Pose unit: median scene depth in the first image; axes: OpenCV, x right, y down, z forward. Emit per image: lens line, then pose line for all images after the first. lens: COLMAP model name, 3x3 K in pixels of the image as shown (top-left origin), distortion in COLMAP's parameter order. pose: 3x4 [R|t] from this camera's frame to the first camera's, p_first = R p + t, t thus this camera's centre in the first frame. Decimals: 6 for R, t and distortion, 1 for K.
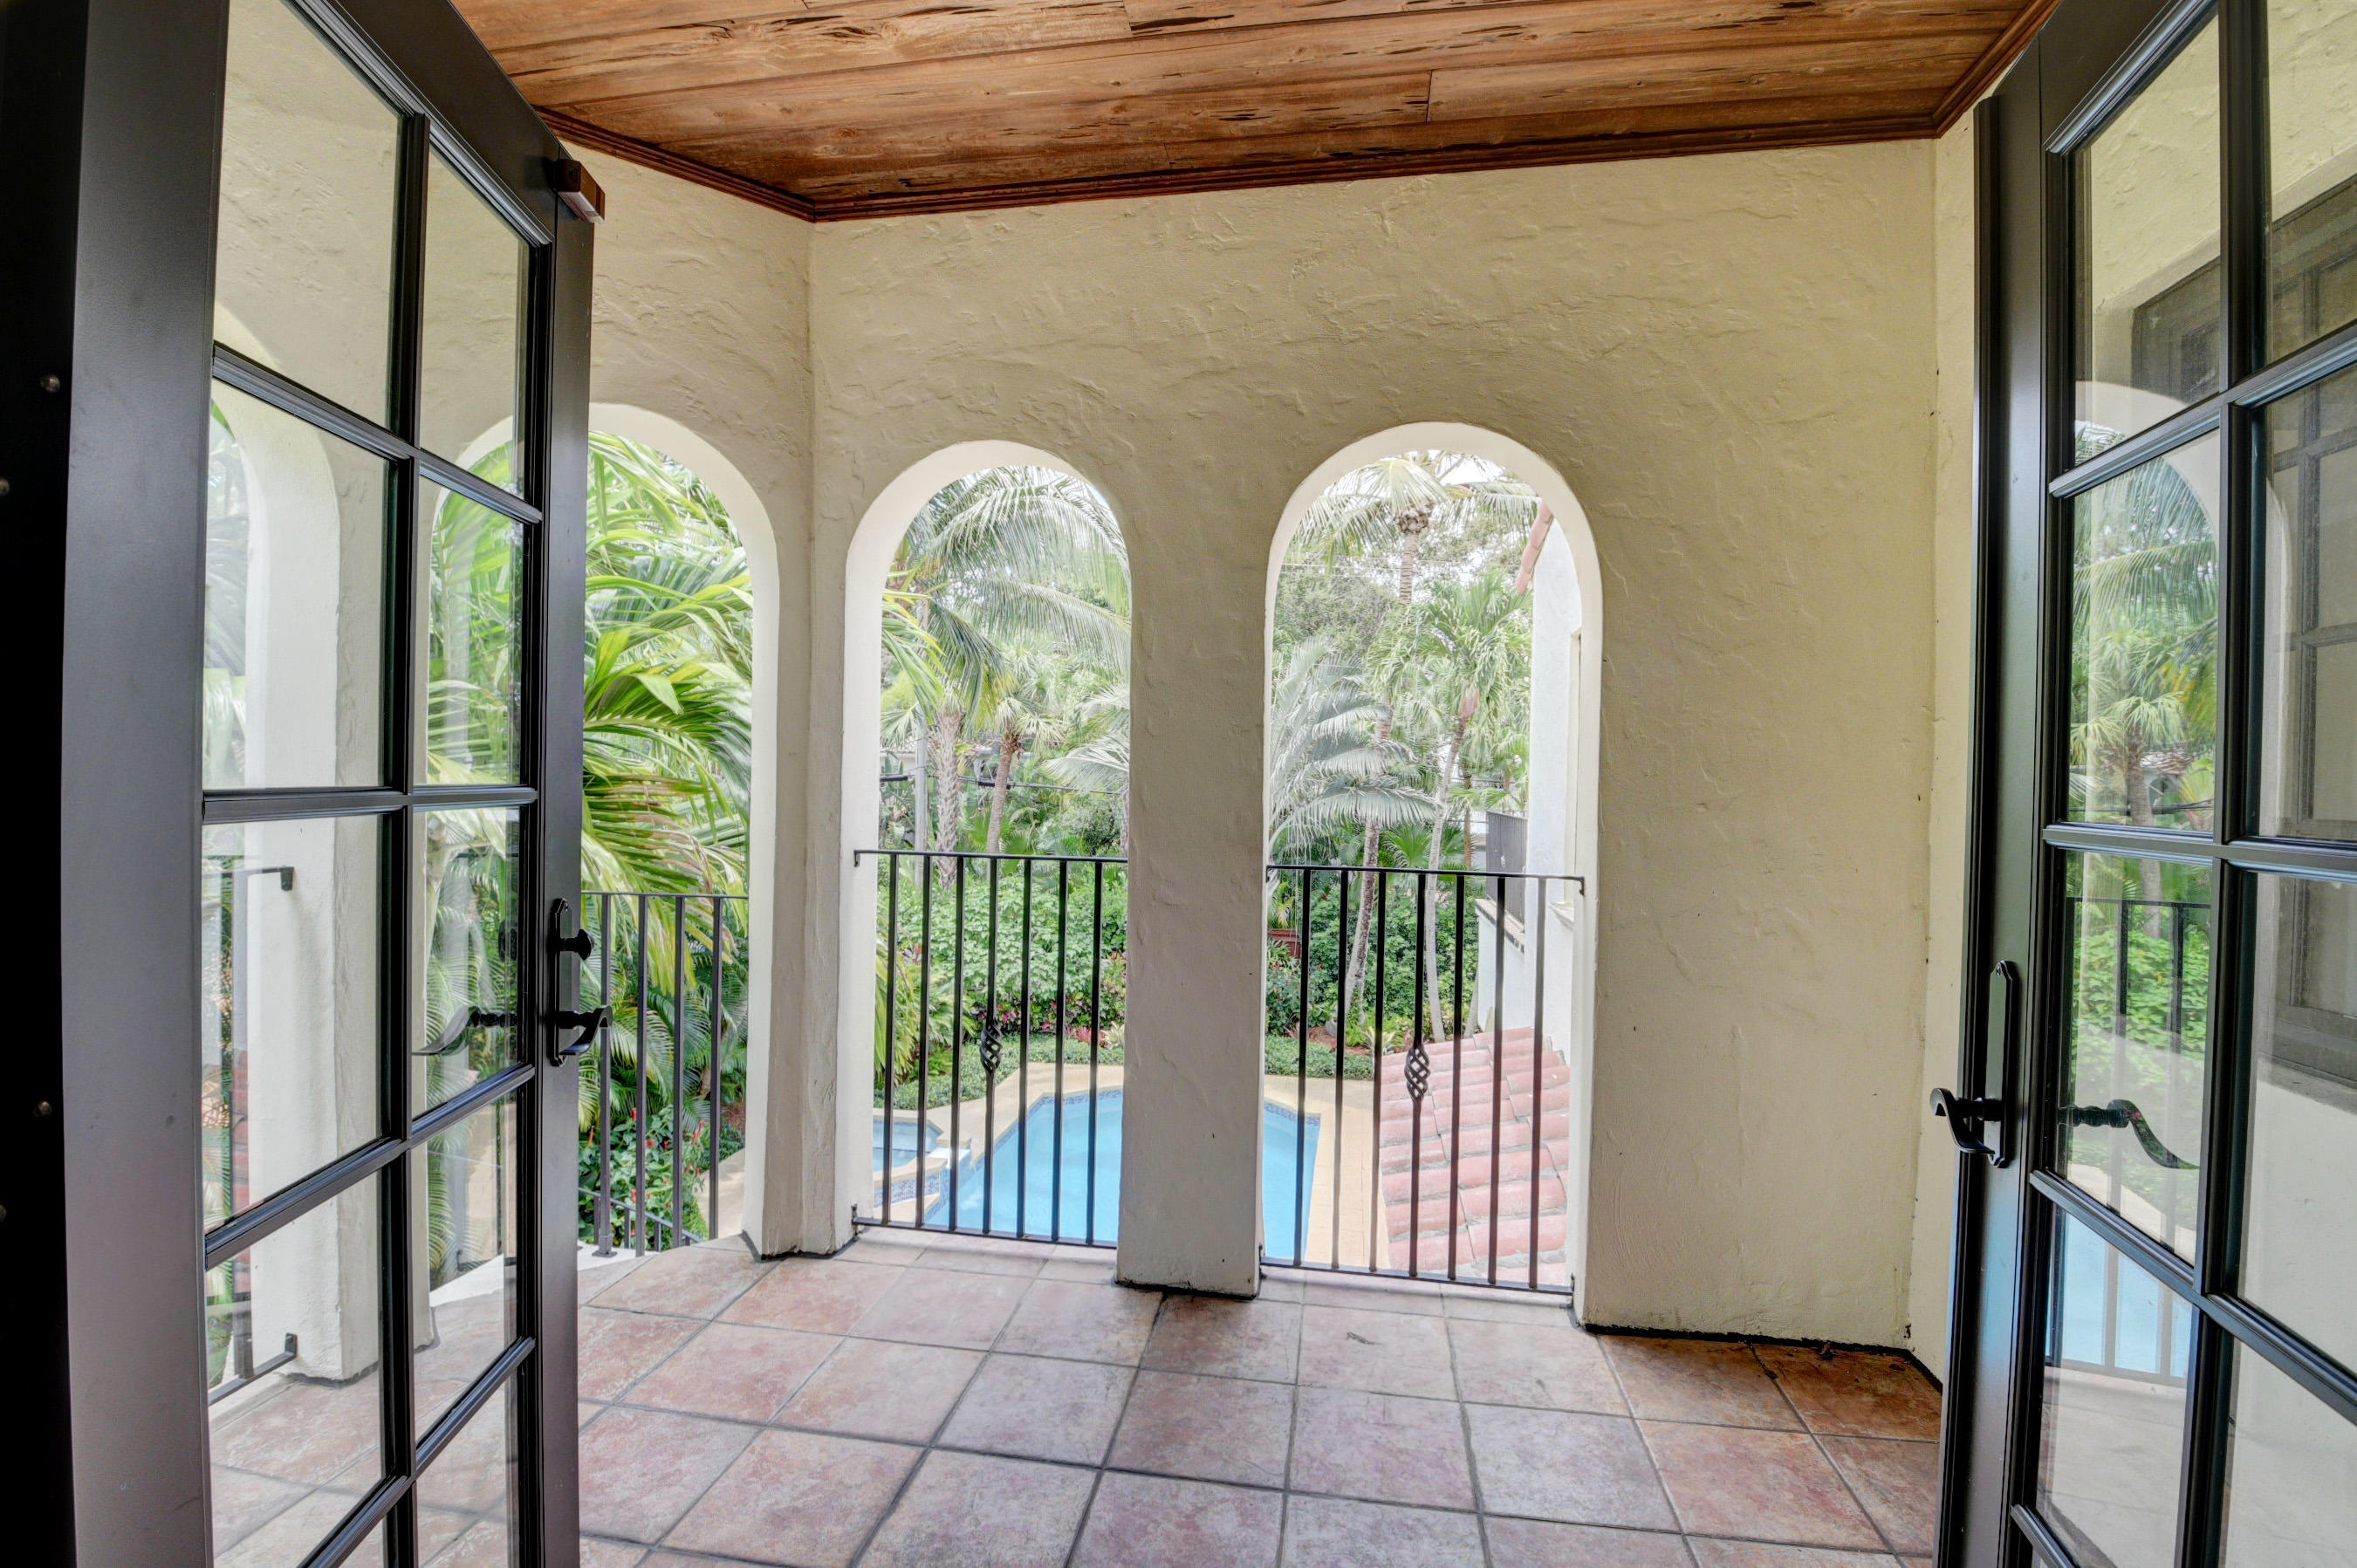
lens RADIAL K [[1048.9, 0, 1182.8], [0, 1048.9, 781.5], [0, 0, 1]] dist [-0.016831, -0.005684]
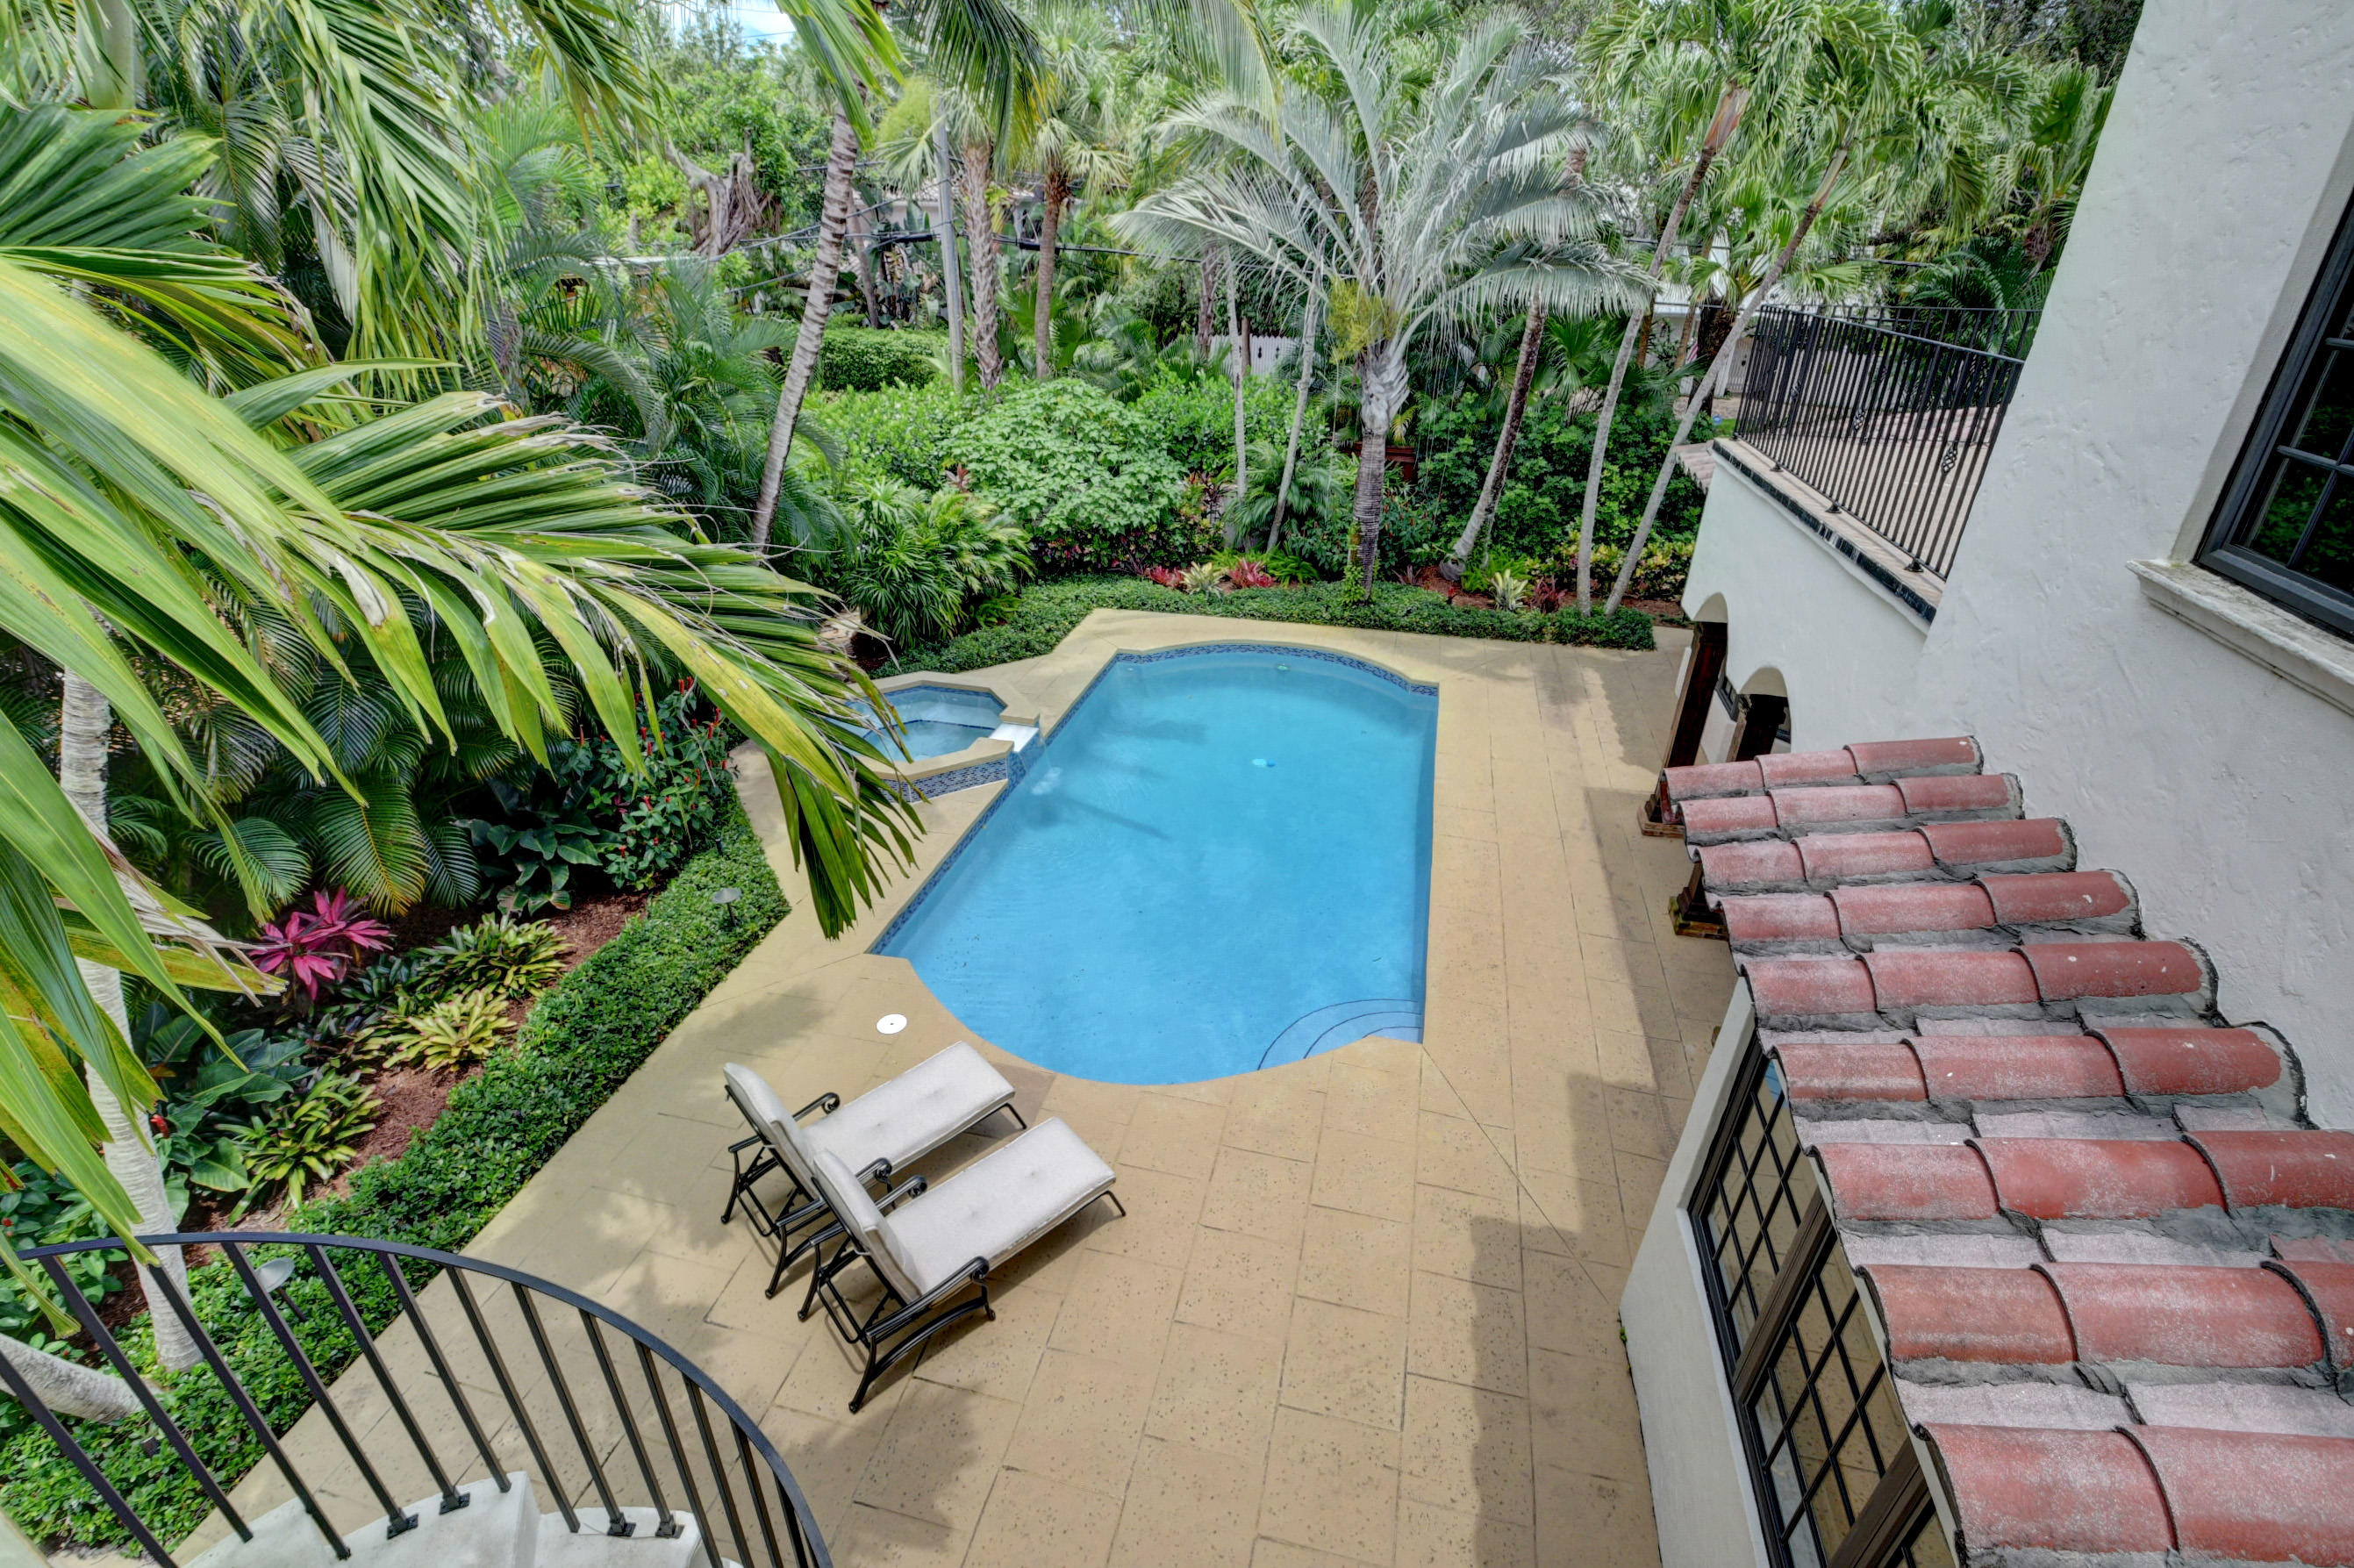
lens RADIAL K [[1047.7, 0, 1178.1], [0, 1047.7, 796.7], [0, 0, 1]] dist [-0.016831, -0.005684]
pose [[0.998142, 0.028879, -0.053649, -0.022370], [0.000017, 0.880397, 0.474237, -0.005518], [0.060928, -0.473357, 0.878761, 0.126311]]
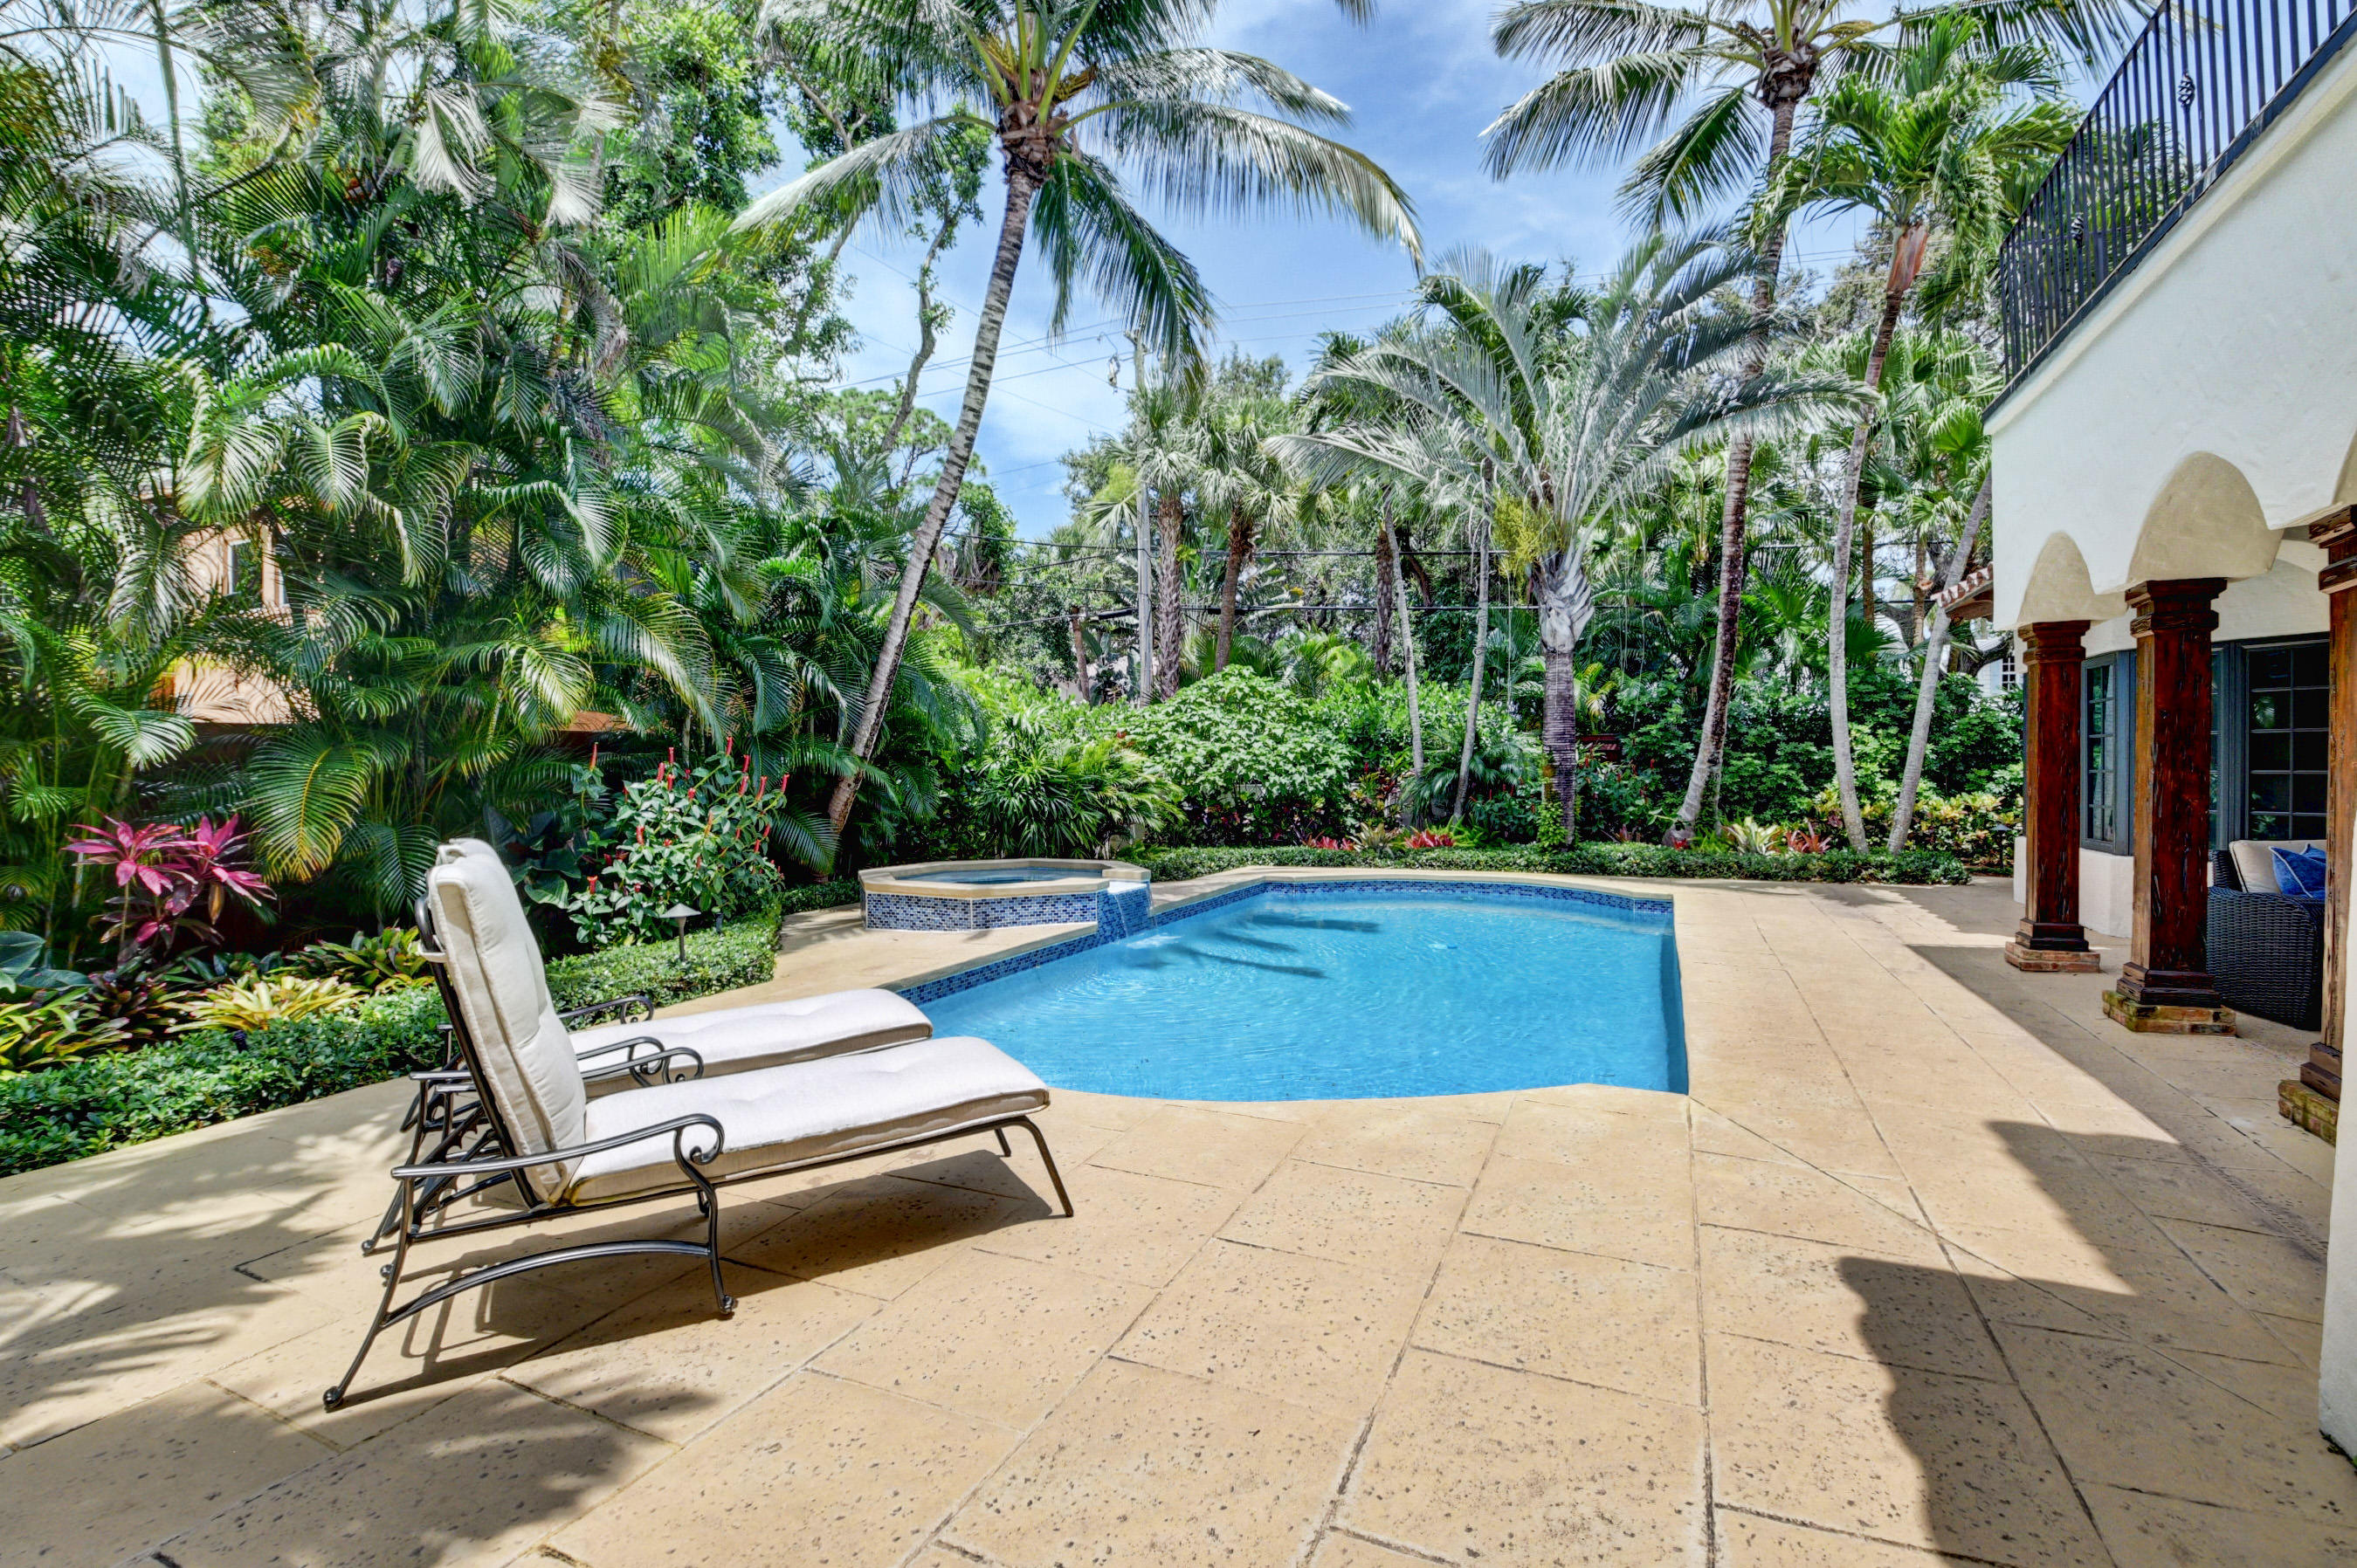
lens RADIAL K [[1048.8, 0, 1165.2], [0, 1048.8, 770.4], [0, 0, 1]] dist [-0.016831, -0.005684]
pose [[0.963145, -0.021622, -0.268113, -0.000221], [0.024241, 0.999685, 0.006462, 0.147625], [0.267889, -0.012723, 0.963366, 0.181347]]
